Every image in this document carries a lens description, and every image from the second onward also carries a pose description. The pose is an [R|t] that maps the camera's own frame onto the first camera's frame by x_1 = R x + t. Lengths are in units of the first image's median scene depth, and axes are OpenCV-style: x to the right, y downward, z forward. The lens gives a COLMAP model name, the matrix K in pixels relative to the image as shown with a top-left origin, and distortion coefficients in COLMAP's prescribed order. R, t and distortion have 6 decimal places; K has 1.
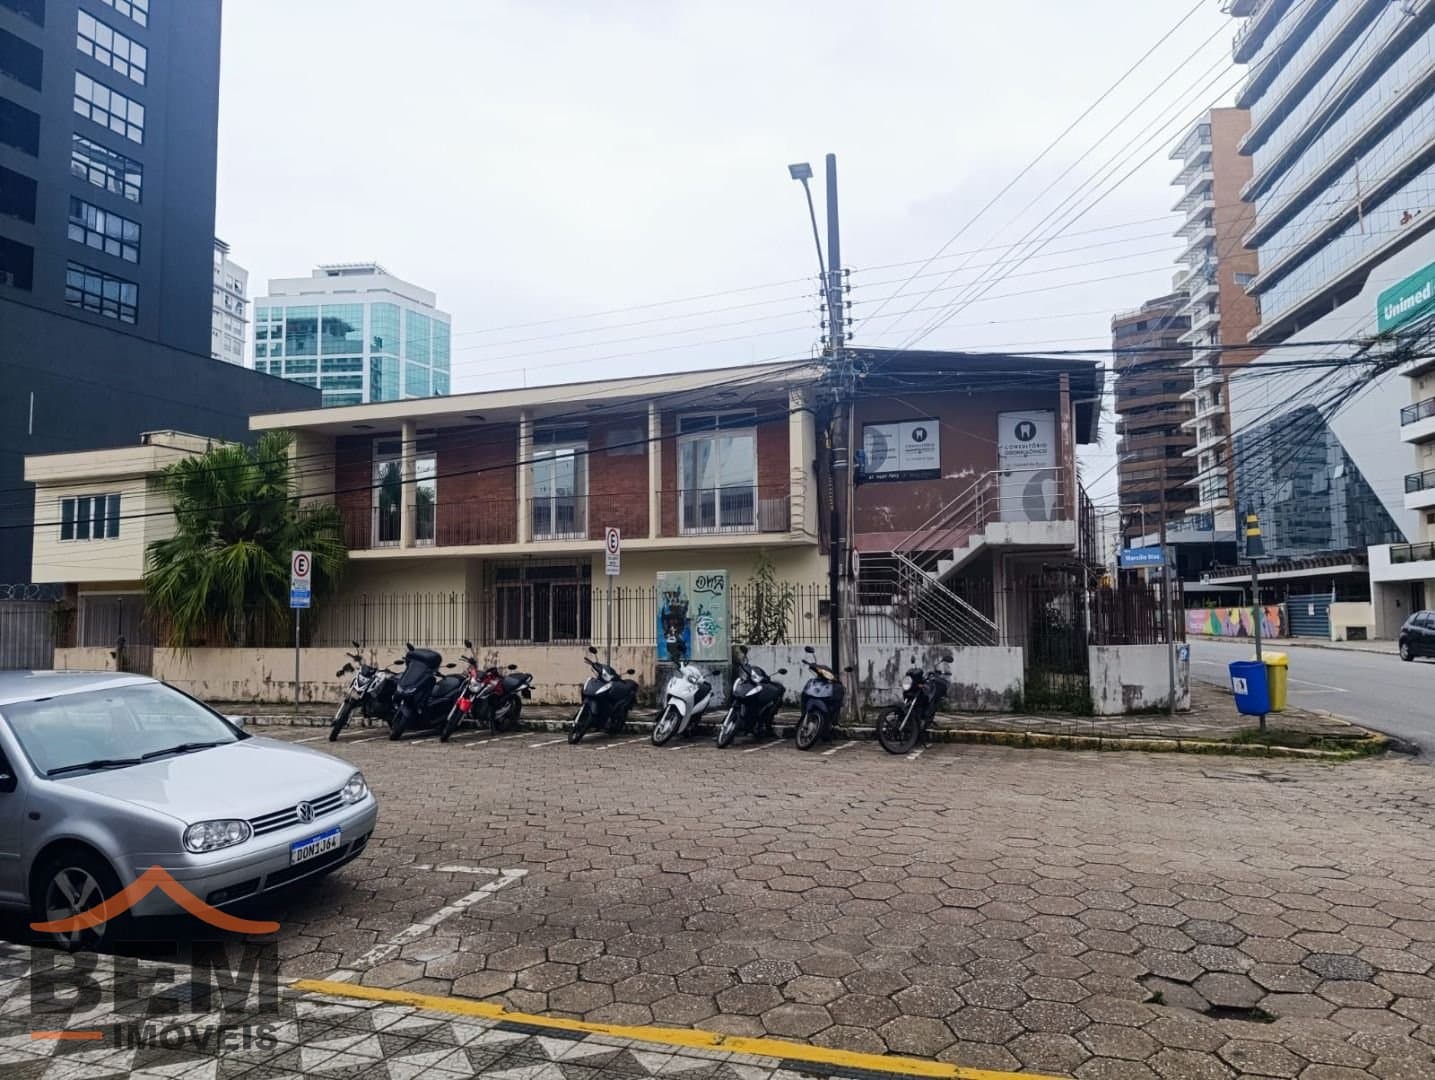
lens RADIAL K [[988.1, 0, 718.5], [0, 988.1, 538.6], [0, 0, 1]] dist [0.038219, -0.046113]
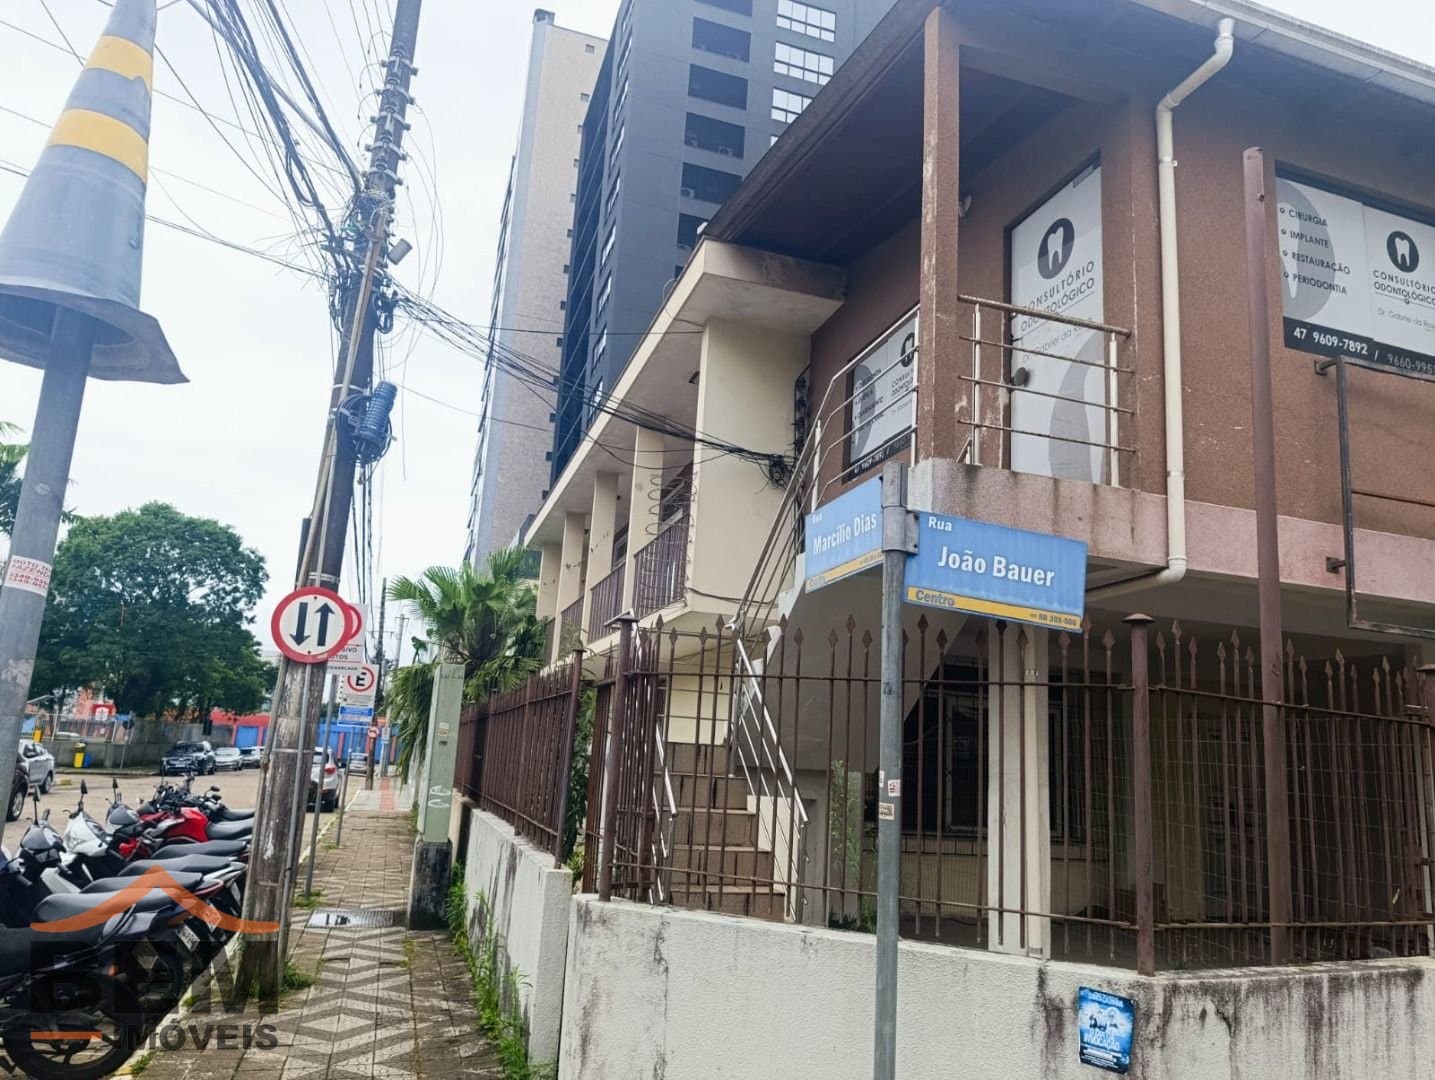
lens RADIAL K [[988.1, 0, 726.0], [0, 988.1, 557.6], [0, 0, 1]] dist [0.038219, -0.046113]
pose [[0.617541, -0.114364, -0.778180, 0.394802], [-0.002852, 0.989041, -0.147615, 0.039188], [0.786533, 0.093377, 0.610447, 0.566759]]
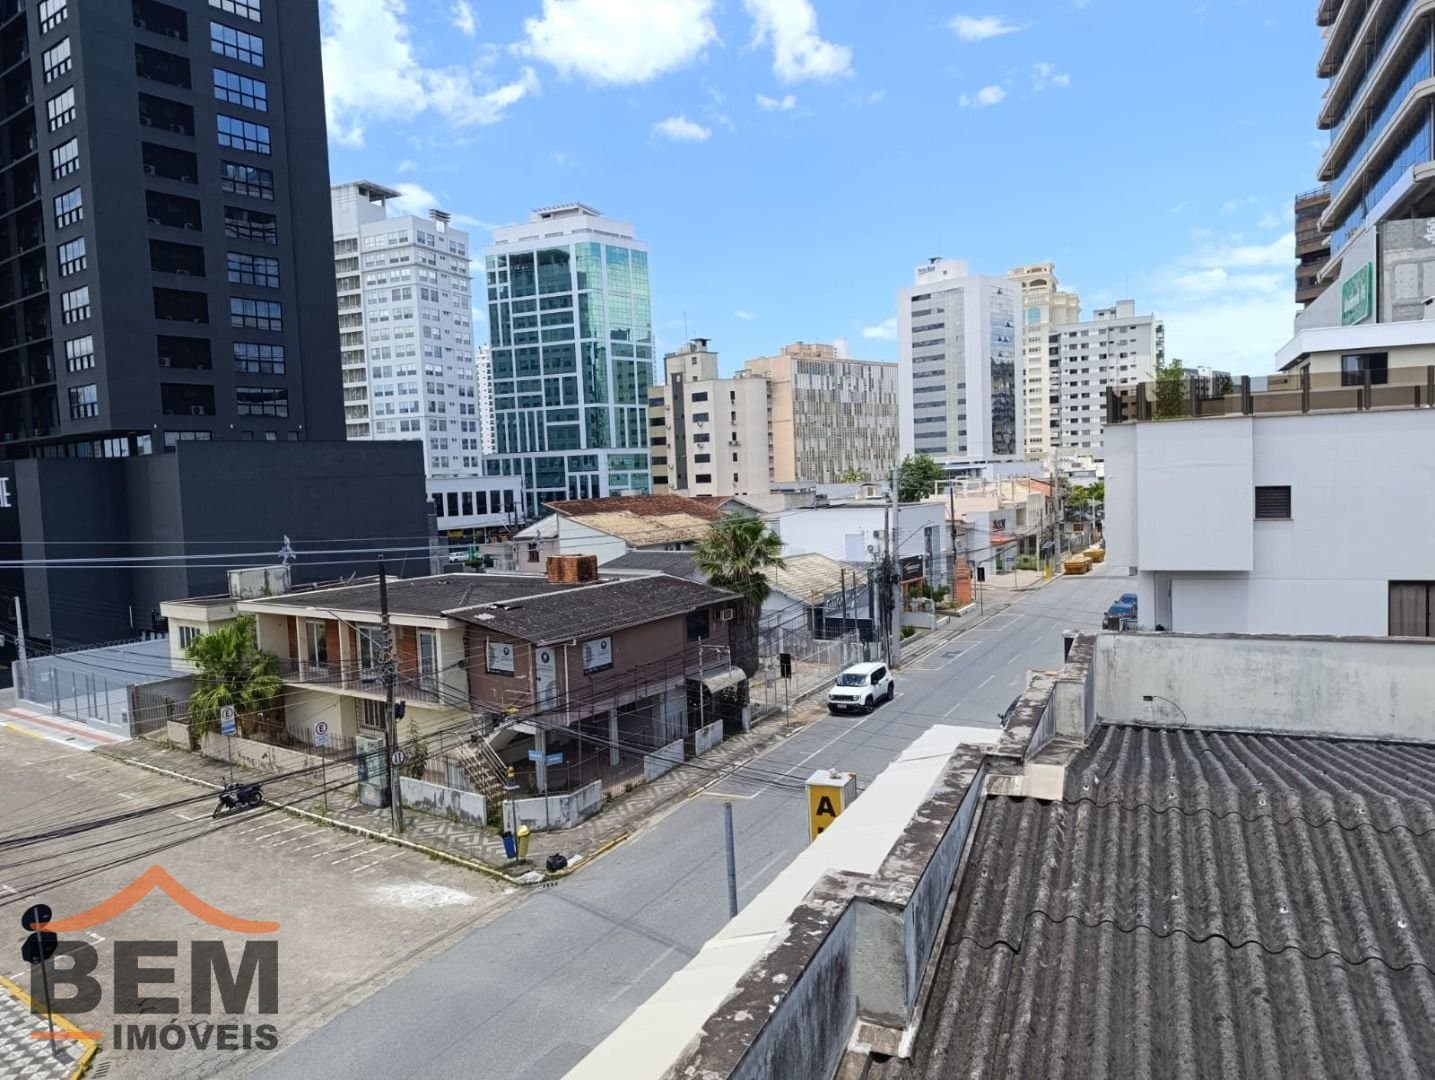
lens RADIAL K [[995.3, 0, 739.7], [0, 995.3, 530.1], [0, 0, 1]] dist [0.050987, -0.078024]
pose [[0.961361, -0.014014, -0.274934, 0.922690], [0.054533, 0.988607, 0.140292, -0.459486], [0.269836, -0.149864, 0.951173, -0.480524]]
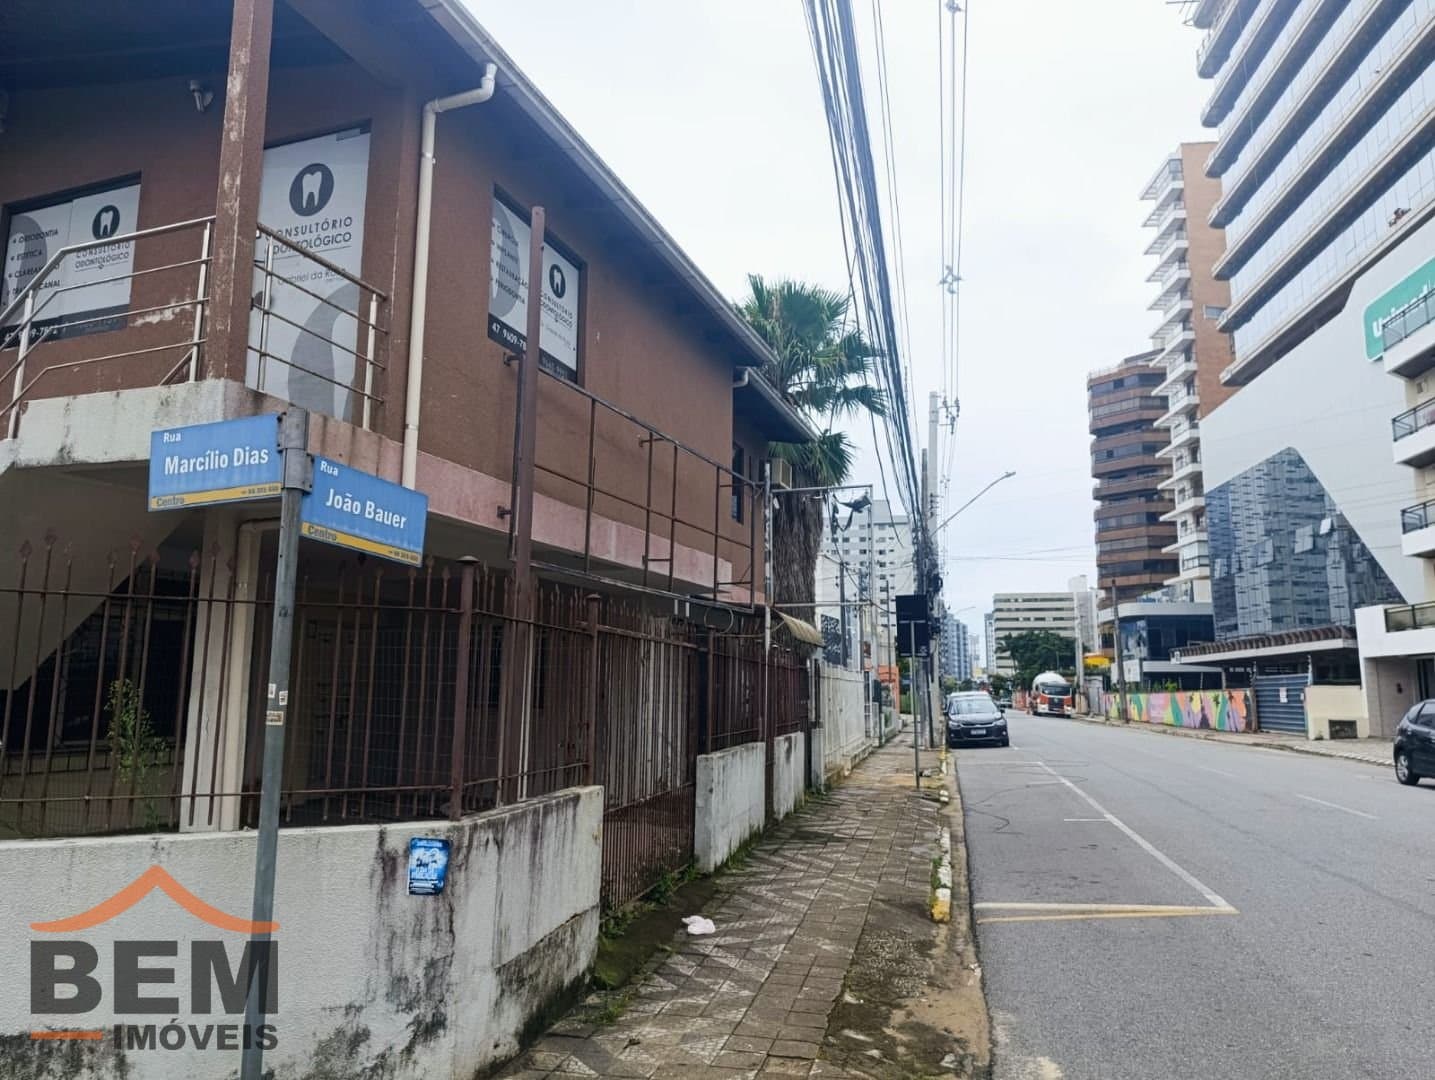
lens RADIAL K [[988.1, 0, 721.9], [0, 988.1, 539.8], [0, 0, 1]] dist [0.038219, -0.046113]
pose [[0.999897, 0.013620, -0.004547, 0.369693], [-0.013924, 0.997052, -0.075458, 0.036526], [0.003506, 0.075513, 0.997139, 0.515951]]
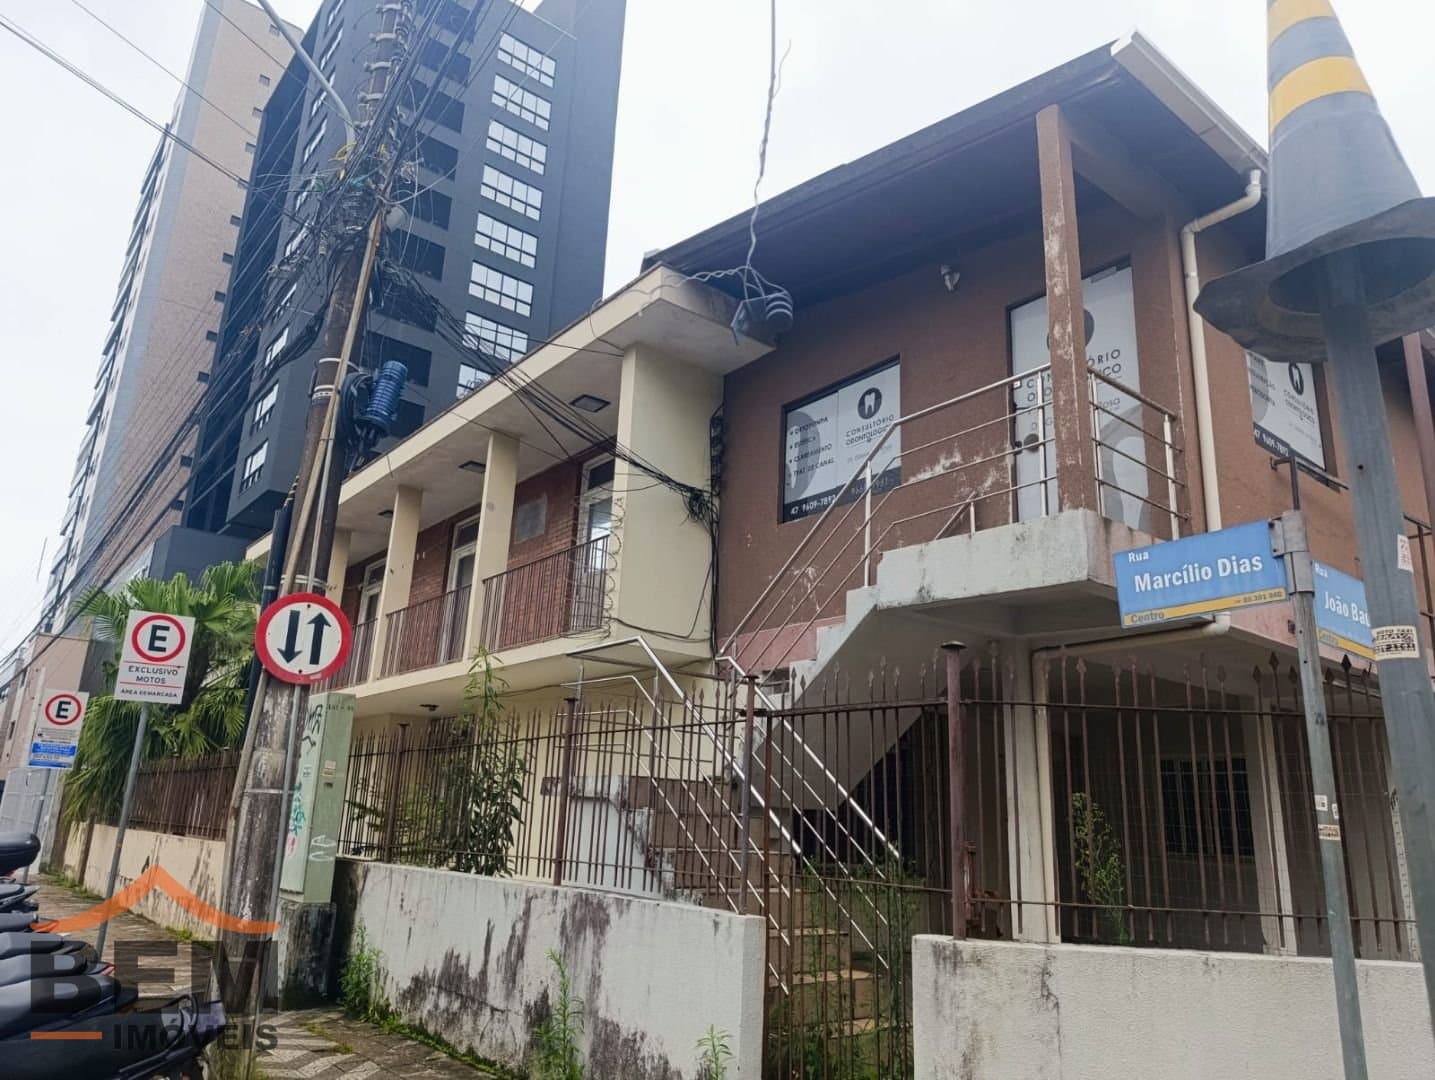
lens RADIAL K [[988.1, 0, 723.2], [0, 988.1, 543.2], [0, 0, 1]] dist [0.038219, -0.046113]
pose [[0.857763, -0.098988, -0.504424, 0.303973], [-0.008555, 0.978399, -0.206549, 0.042559], [0.513974, 0.181486, 0.838388, 0.495730]]
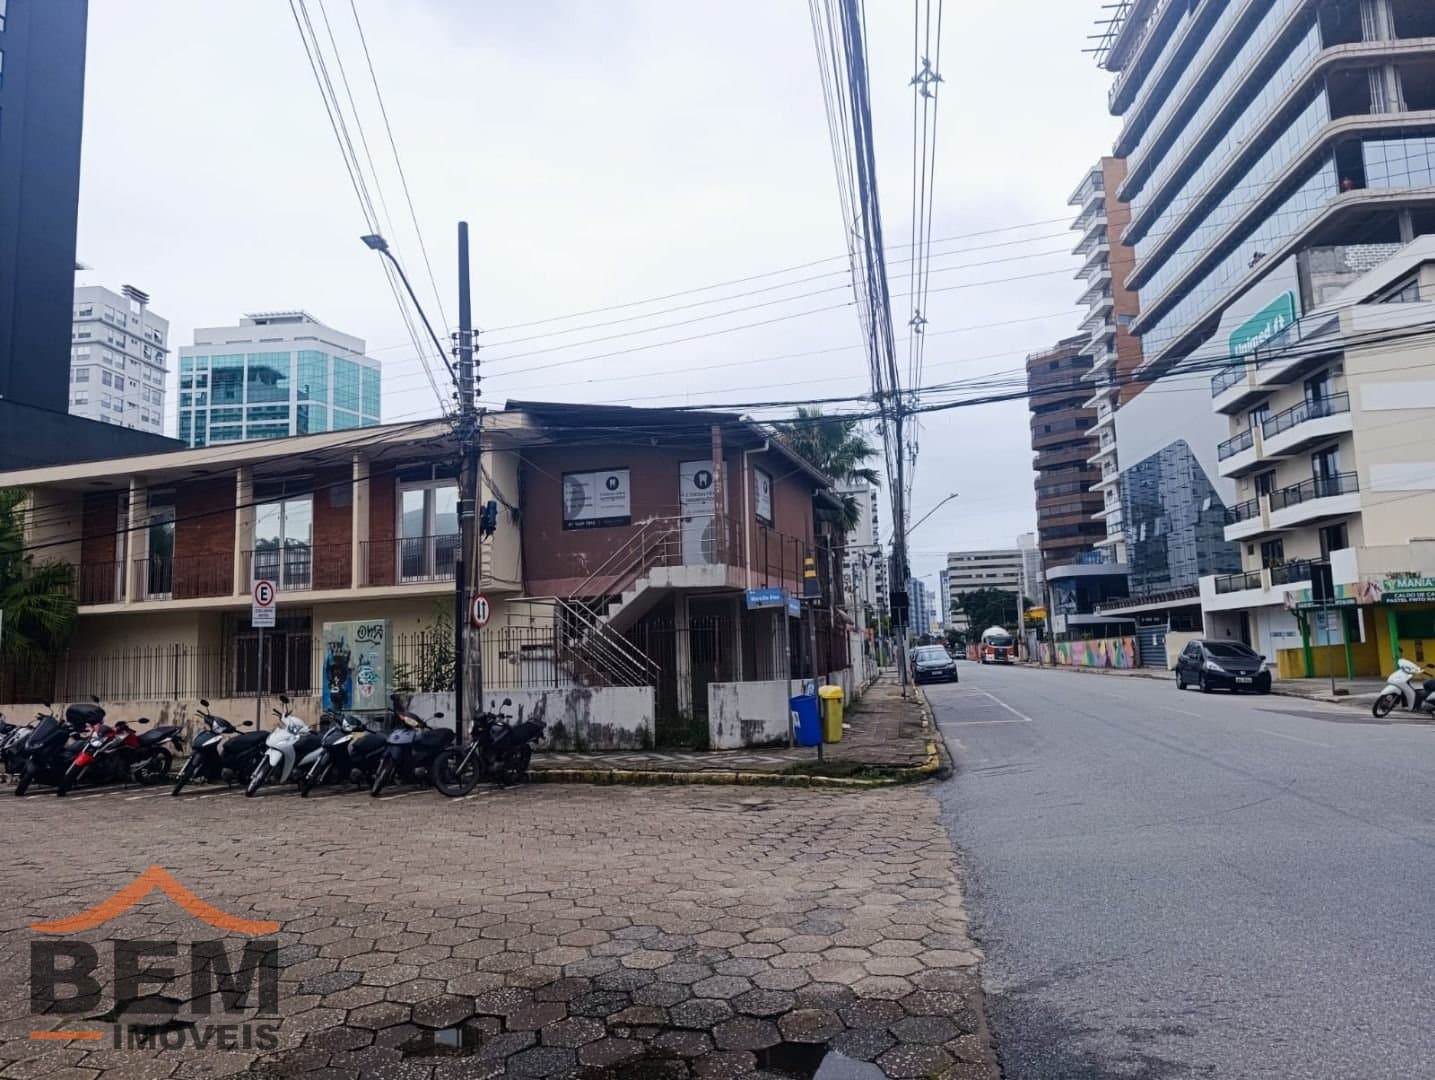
lens RADIAL K [[988.1, 0, 721.0], [0, 988.1, 540.0], [0, 0, 1]] dist [0.038219, -0.046113]
pose [[0.999096, -0.019088, 0.037985, 0.228829], [0.020554, 0.999043, -0.038598, -0.002456], [-0.037212, 0.039343, 0.998533, -0.032788]]
